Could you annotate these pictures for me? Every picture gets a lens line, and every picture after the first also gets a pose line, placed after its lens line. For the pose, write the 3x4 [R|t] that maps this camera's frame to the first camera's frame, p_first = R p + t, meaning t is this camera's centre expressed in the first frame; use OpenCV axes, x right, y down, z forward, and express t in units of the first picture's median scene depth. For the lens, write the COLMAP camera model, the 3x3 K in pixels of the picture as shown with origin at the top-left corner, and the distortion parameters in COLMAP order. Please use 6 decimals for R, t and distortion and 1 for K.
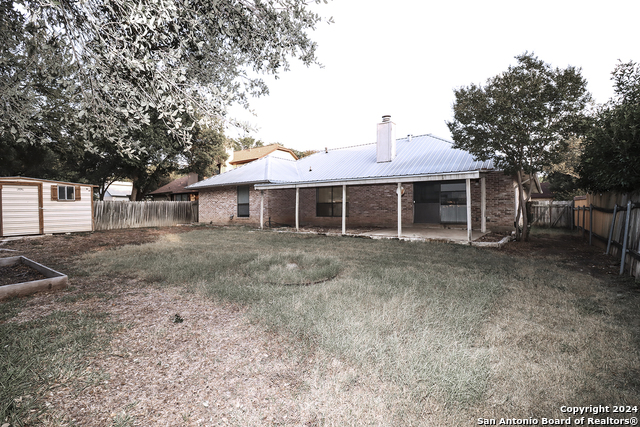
lens RADIAL K [[334.6, 0, 321.1], [0, 334.6, 199.3], [0, 0, 1]] dist [0.000236, -0.000270]
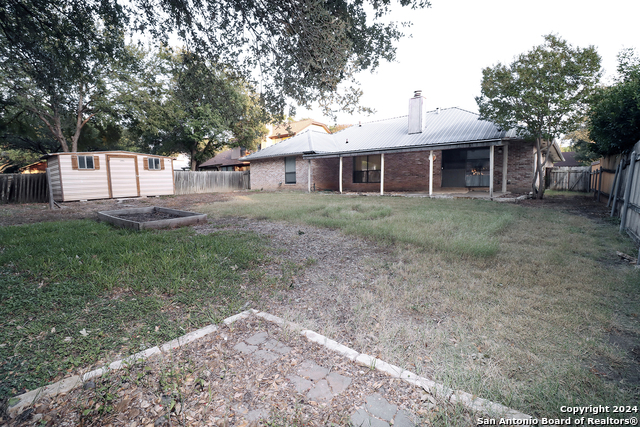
lens RADIAL K [[318.2, 0, 318.4], [0, 318.2, 200.2], [0, 0, 1]] dist [-0.001944, 0.000079]
pose [[0.996695, -0.002448, -0.081200, -0.062332], [0.009605, 0.996086, 0.087860, 0.019236], [0.080667, -0.088350, 0.992818, -0.138956]]
